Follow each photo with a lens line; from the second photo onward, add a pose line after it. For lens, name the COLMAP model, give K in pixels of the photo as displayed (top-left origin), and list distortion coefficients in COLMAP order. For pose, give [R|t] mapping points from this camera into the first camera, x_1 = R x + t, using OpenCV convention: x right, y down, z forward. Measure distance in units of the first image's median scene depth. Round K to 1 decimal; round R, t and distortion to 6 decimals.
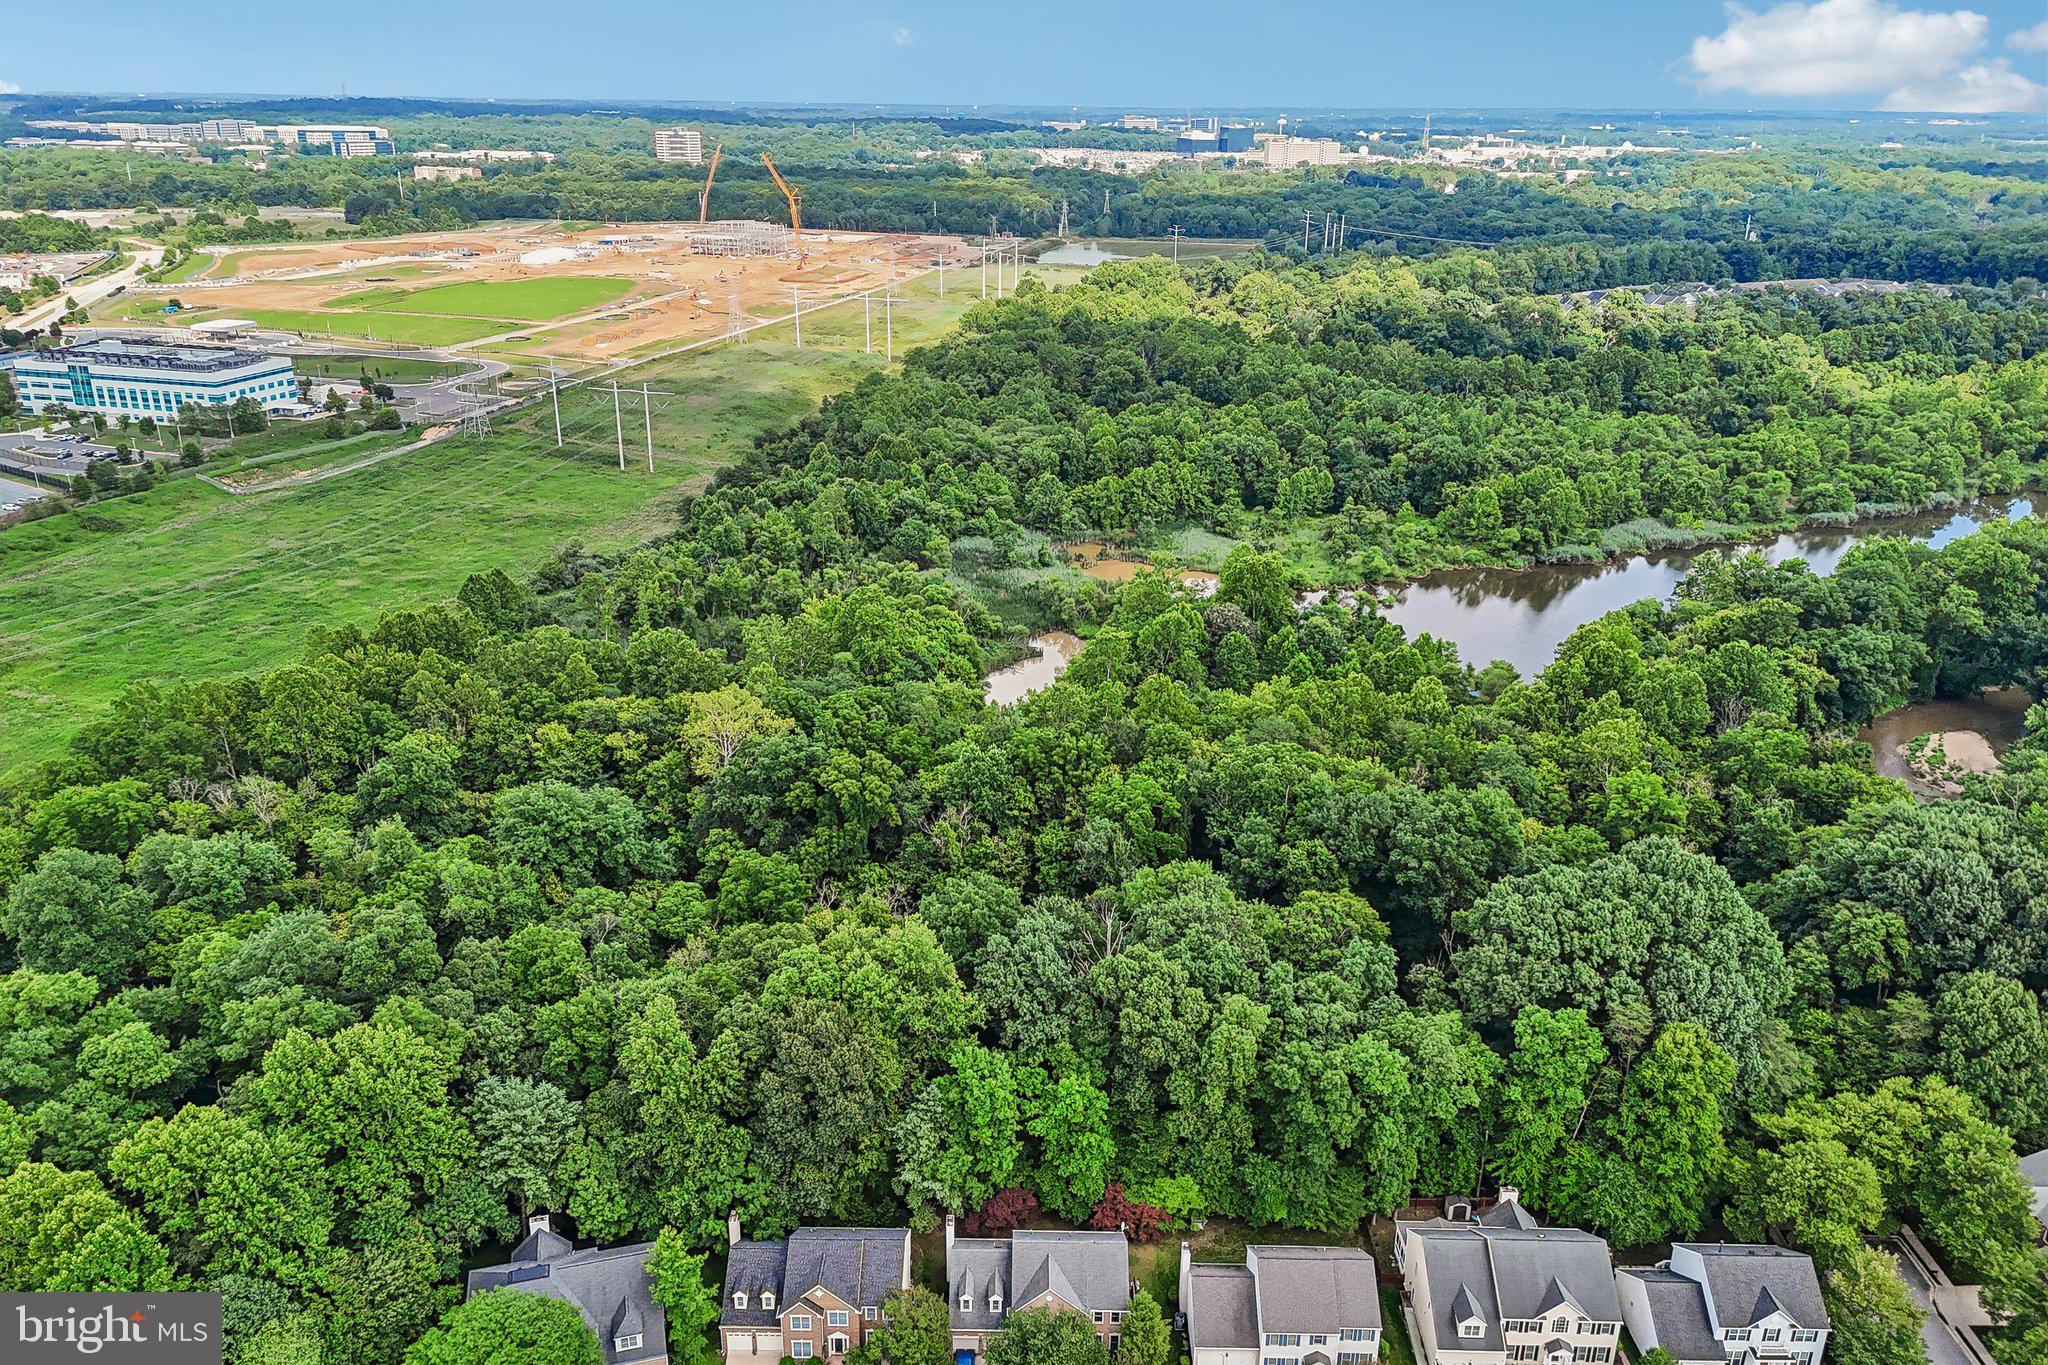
lens RADIAL K [[1507.4, 0, 1024.0], [0, 1507.4, 682.5], [0, 0, 1]] dist [0.063663, -0.072753]
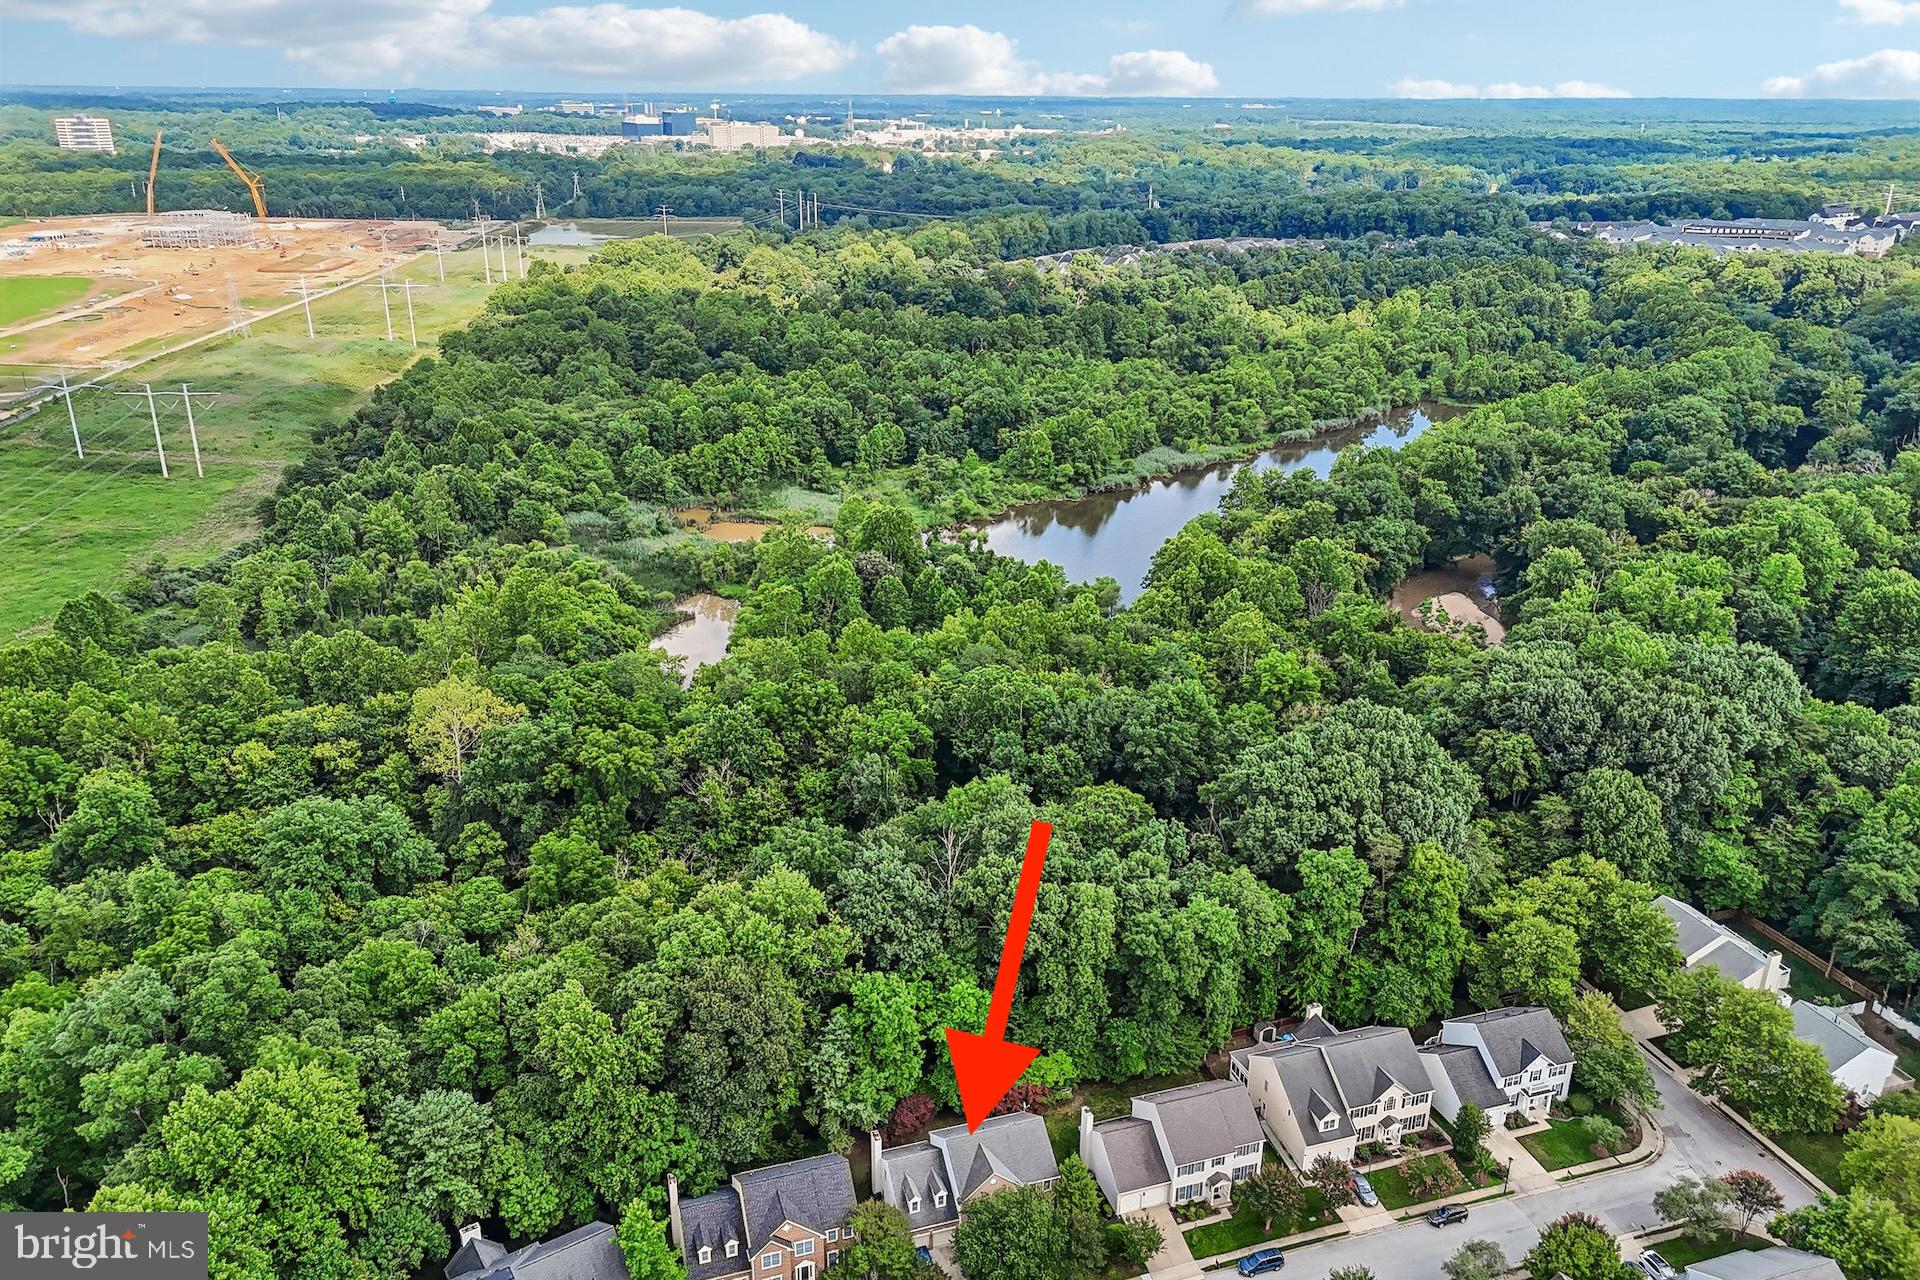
lens RADIAL K [[1413.2, 0, 960.0], [0, 1413.2, 640.0], [0, 0, 1]] dist [0.063663, -0.072753]
pose [[0.946369, -0.118740, 0.300478, -0.104472], [0.117335, 0.992831, 0.022785, -0.003565], [-0.301029, 0.013693, 0.953517, 0.008203]]
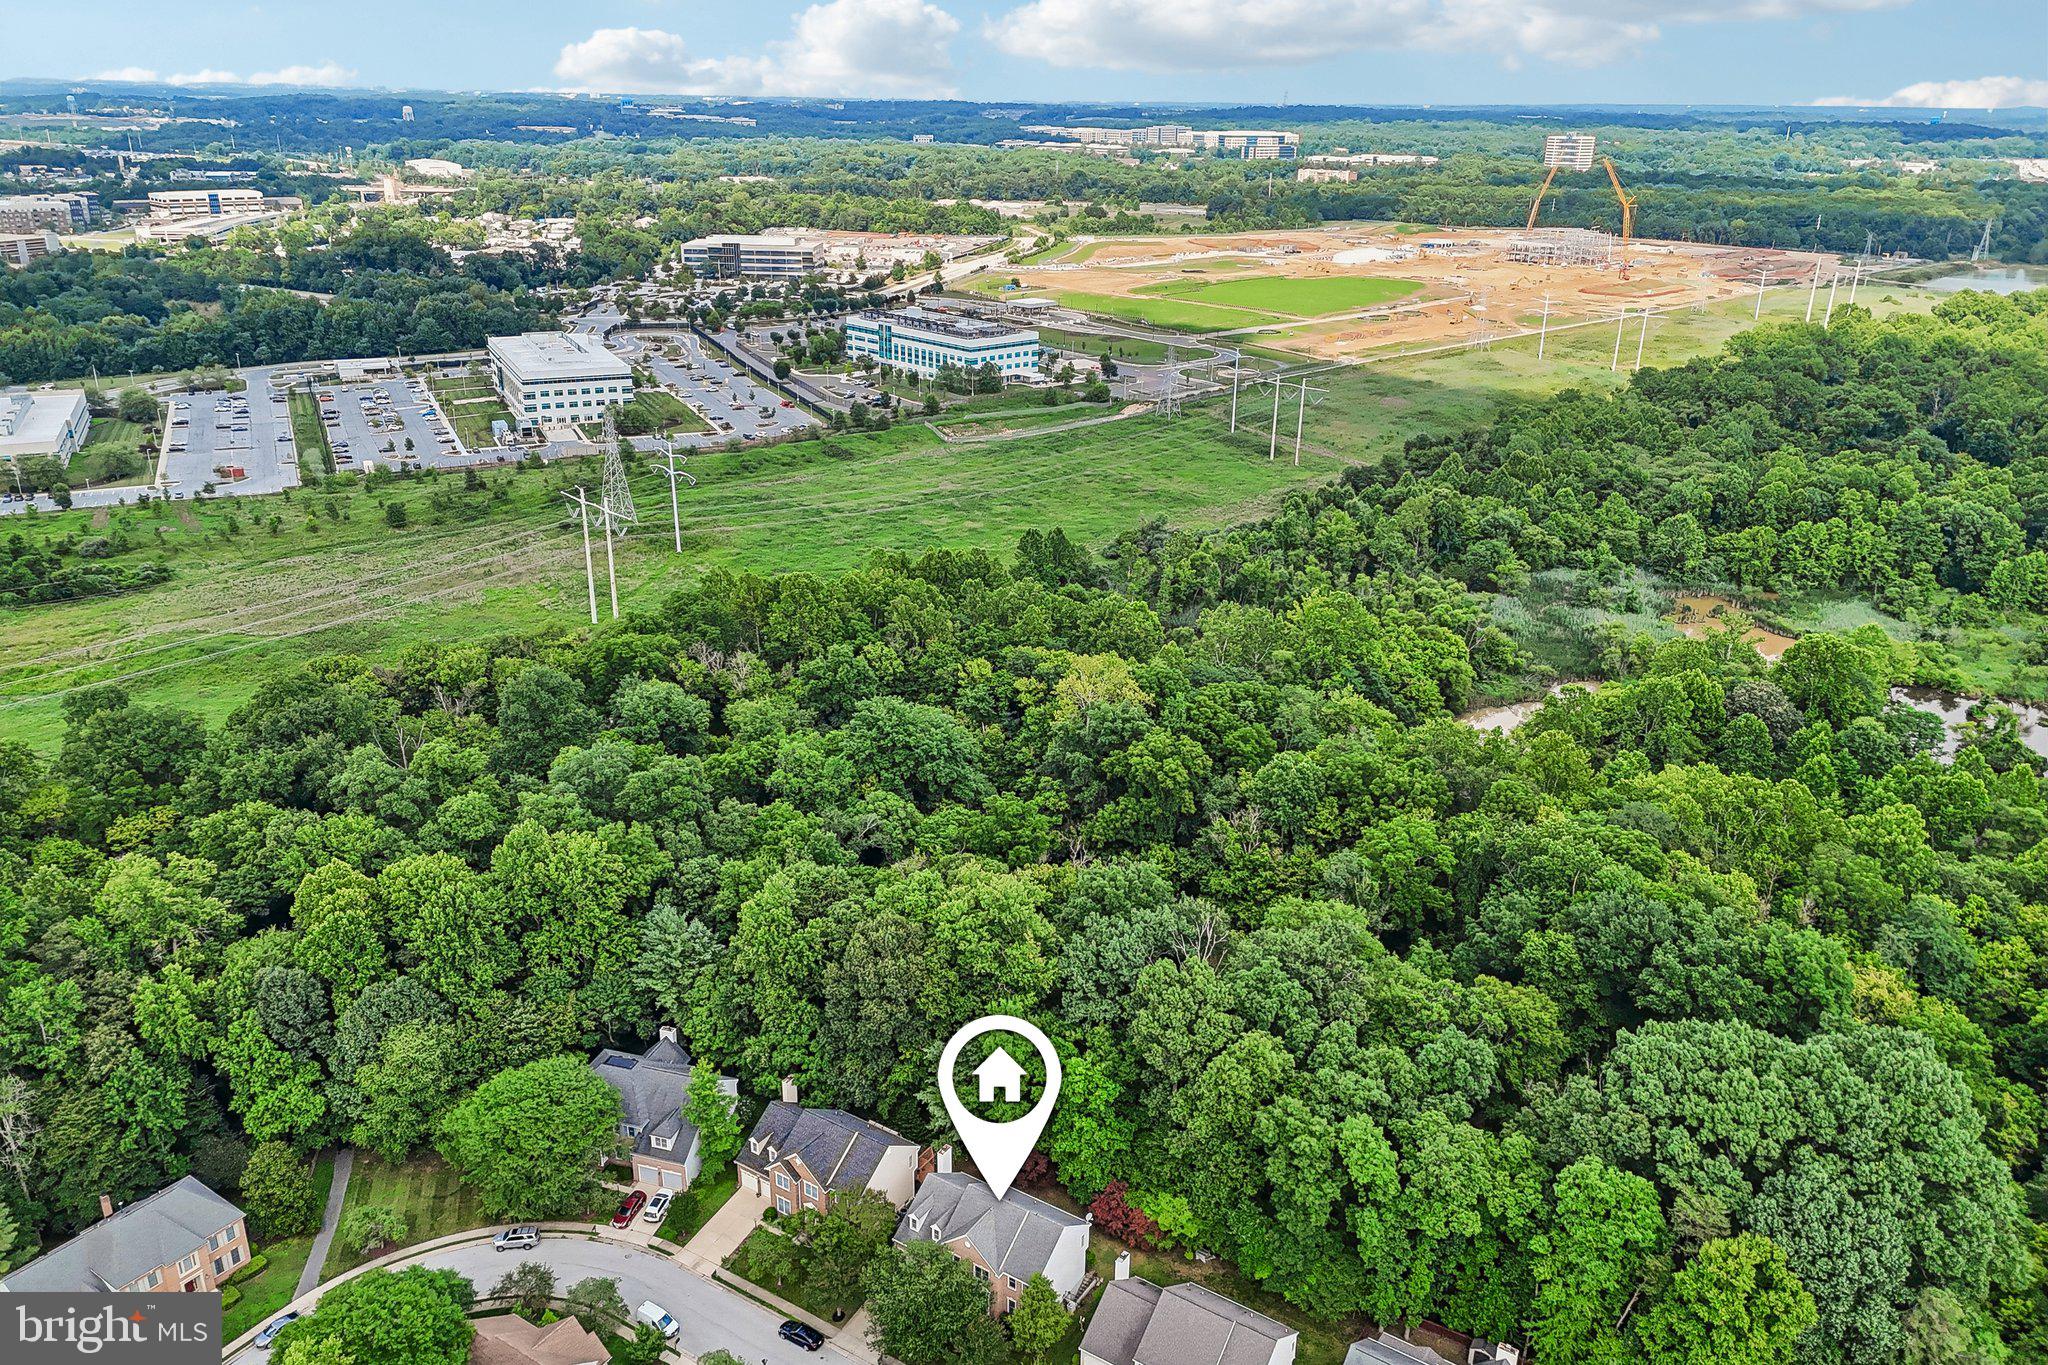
lens RADIAL K [[1510.6, 0, 1024.0], [0, 1510.6, 682.5], [0, 0, 1]] dist [0.083830, -0.098594]
pose [[0.841938, 0.191796, -0.504335, 0.194594], [-0.194311, 0.979754, 0.048214, -0.011039], [0.503372, 0.057405, 0.862161, 0.038933]]
